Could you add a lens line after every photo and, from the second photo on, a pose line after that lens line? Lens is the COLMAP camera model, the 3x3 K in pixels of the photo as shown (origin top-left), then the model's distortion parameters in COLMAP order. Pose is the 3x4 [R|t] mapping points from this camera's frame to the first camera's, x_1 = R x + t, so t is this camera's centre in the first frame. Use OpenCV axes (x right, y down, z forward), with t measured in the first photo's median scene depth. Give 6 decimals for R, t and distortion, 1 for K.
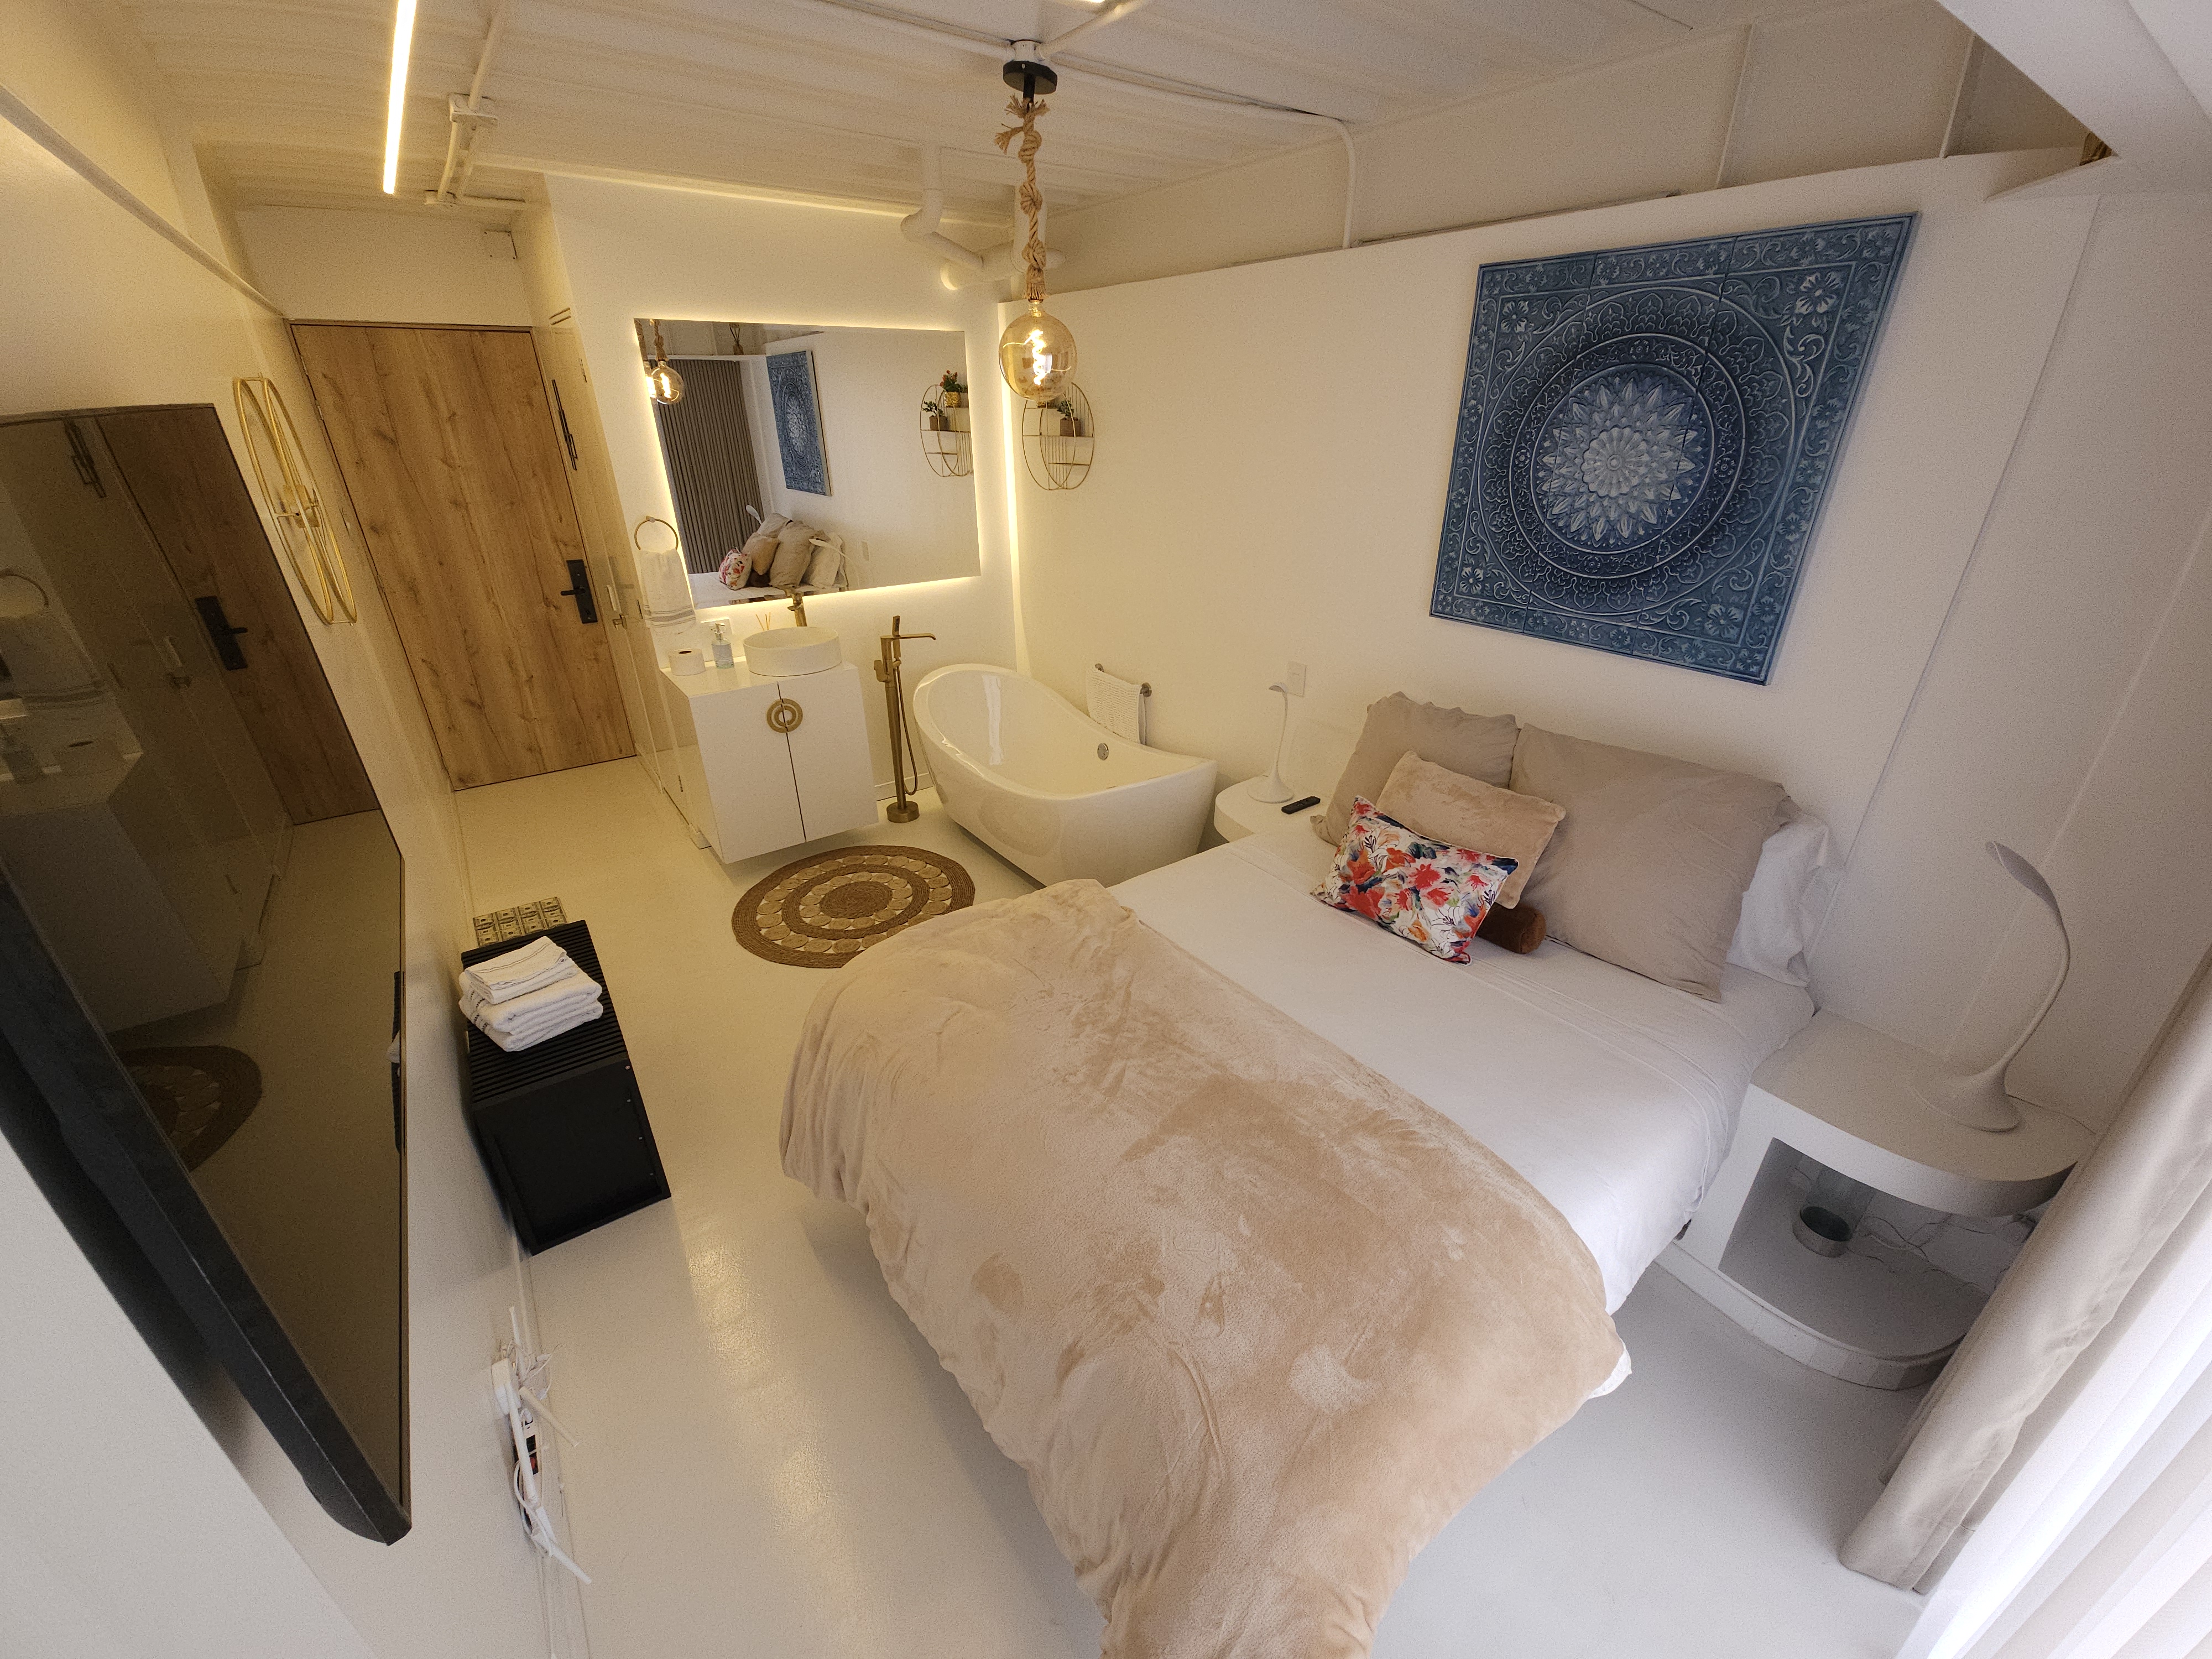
lens RADIAL K [[892.2, 0, 1113.3], [0, 892.2, 834.3], [0, 0, 1]] dist [-0.000483, -0.000131]
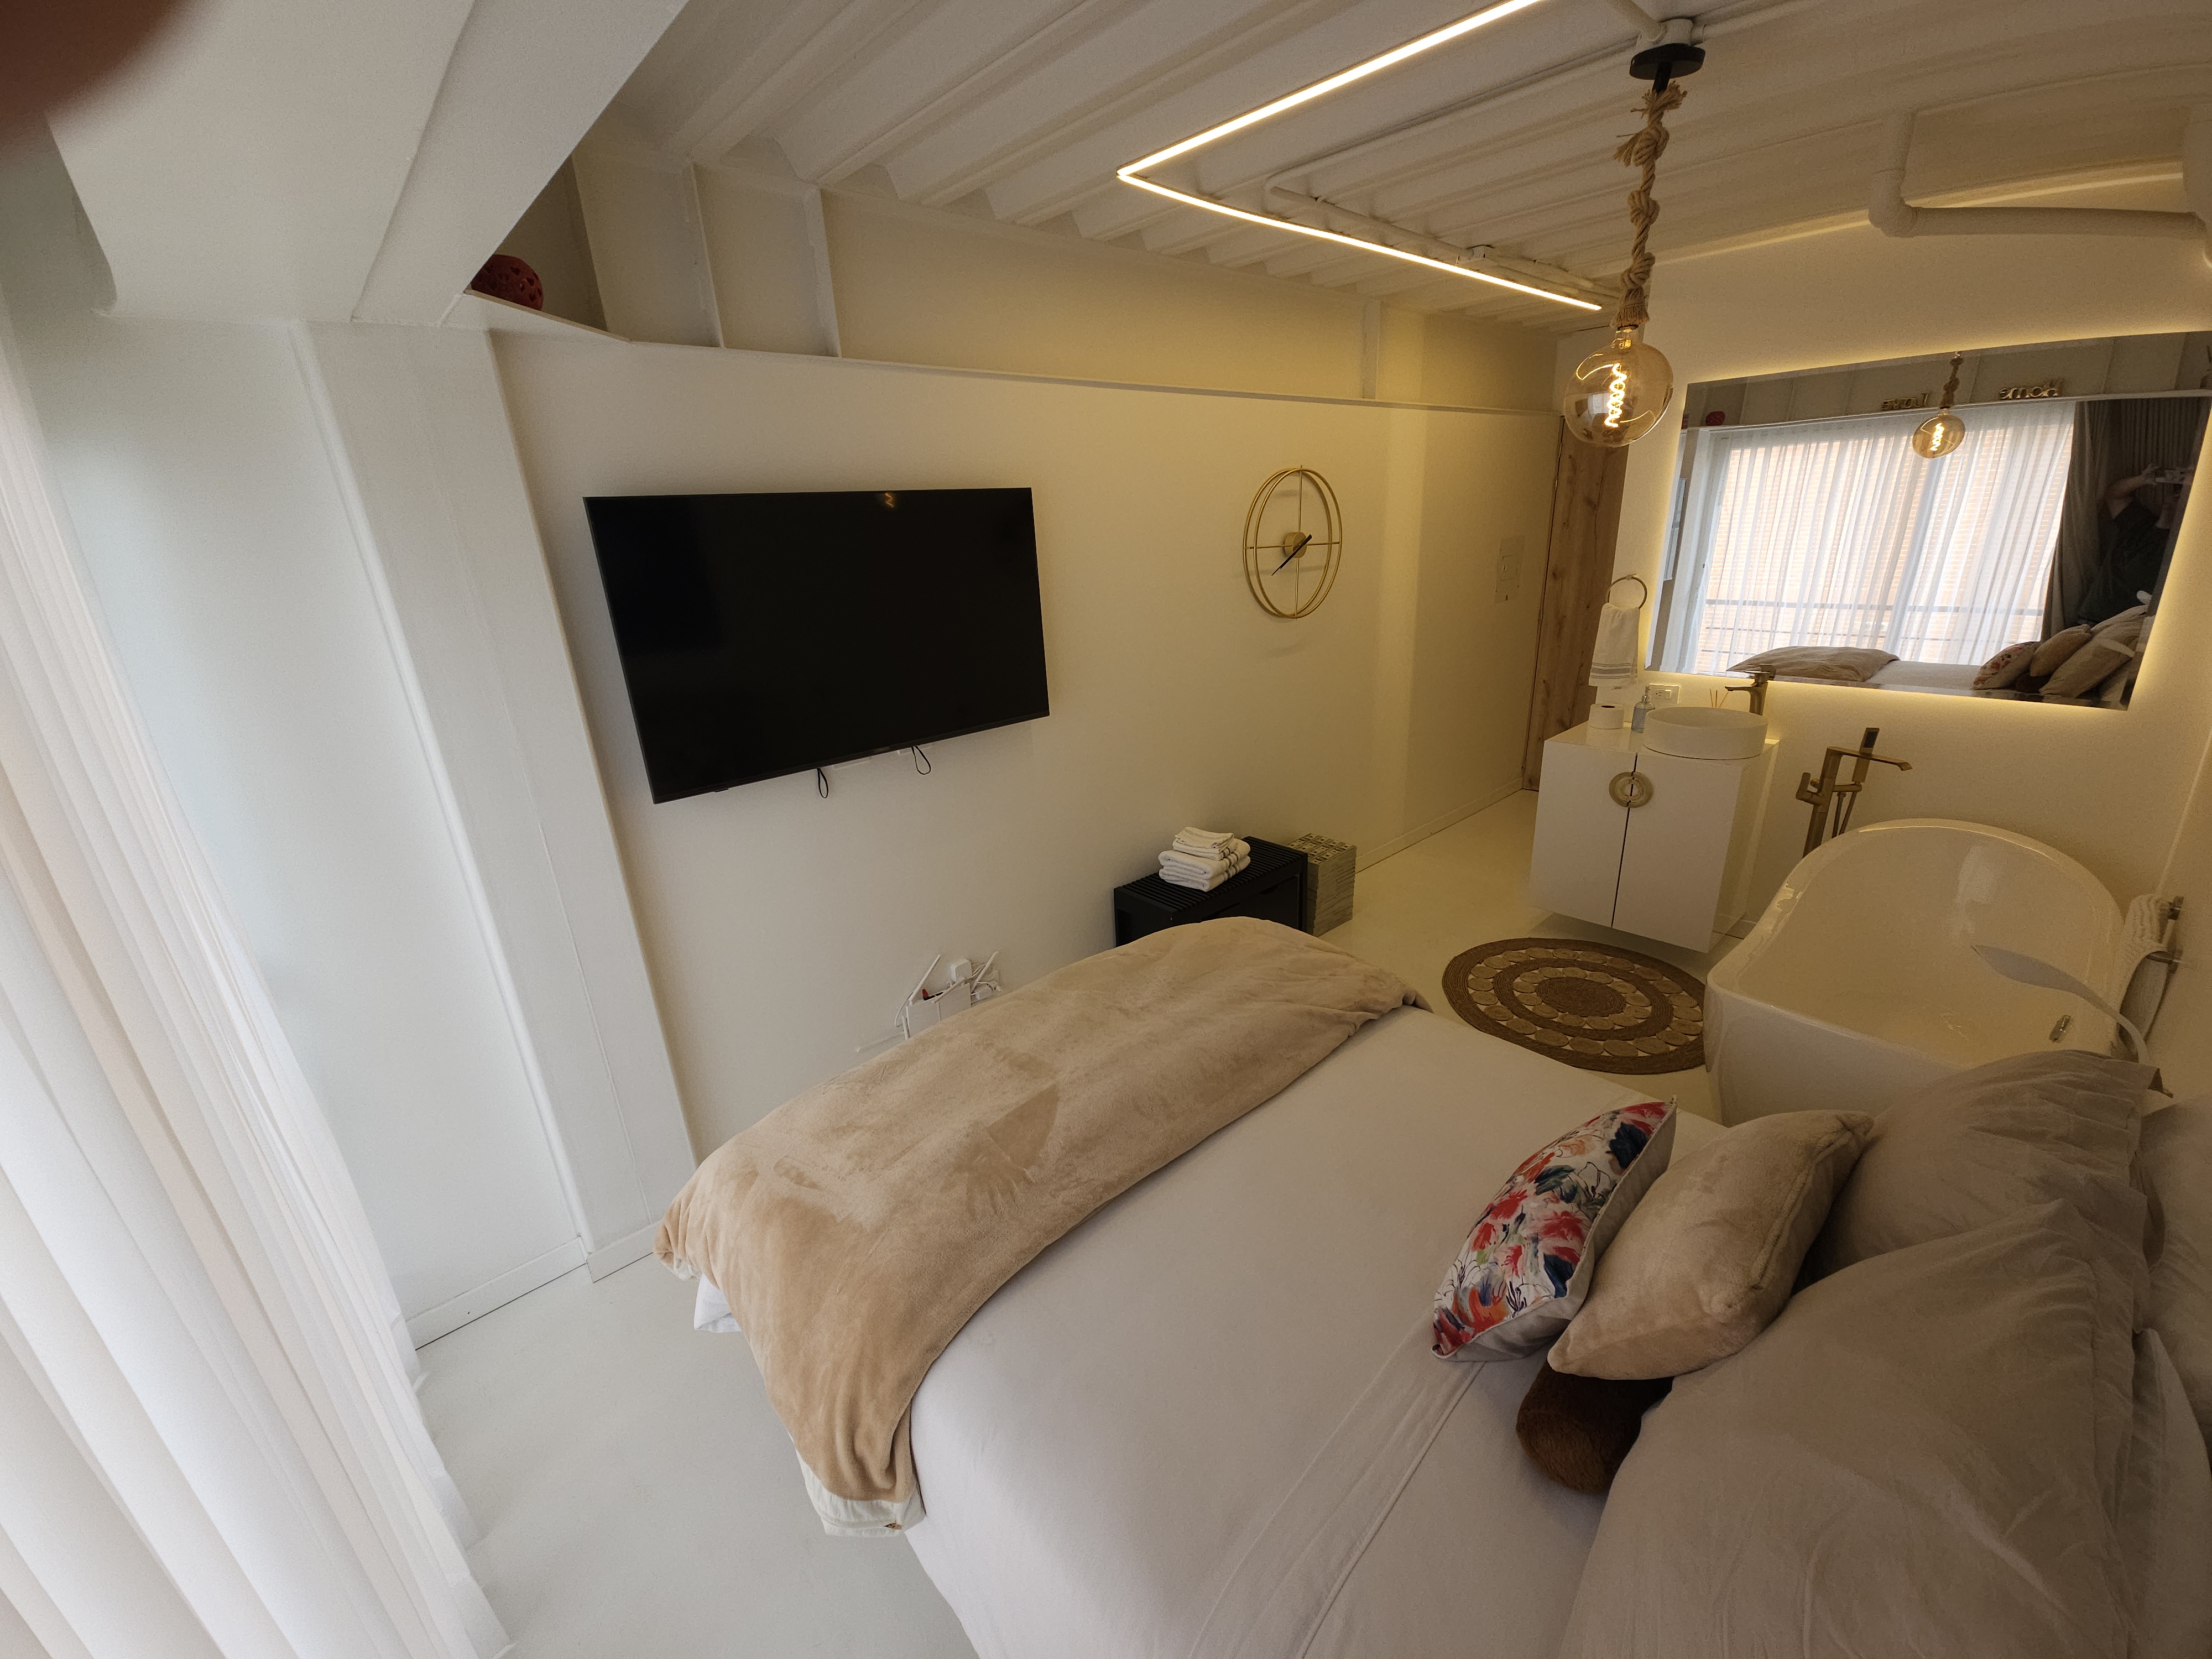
lens RADIAL K [[892.2, 0, 1113.3], [0, 892.2, 834.3], [0, 0, 1]] dist [-0.000483, -0.000131]
pose [[0.101488, 0.333150, -0.937396, 0.445712], [-0.393457, 0.878877, 0.269754, -0.125847], [0.913724, 0.341448, 0.220276, 0.307145]]
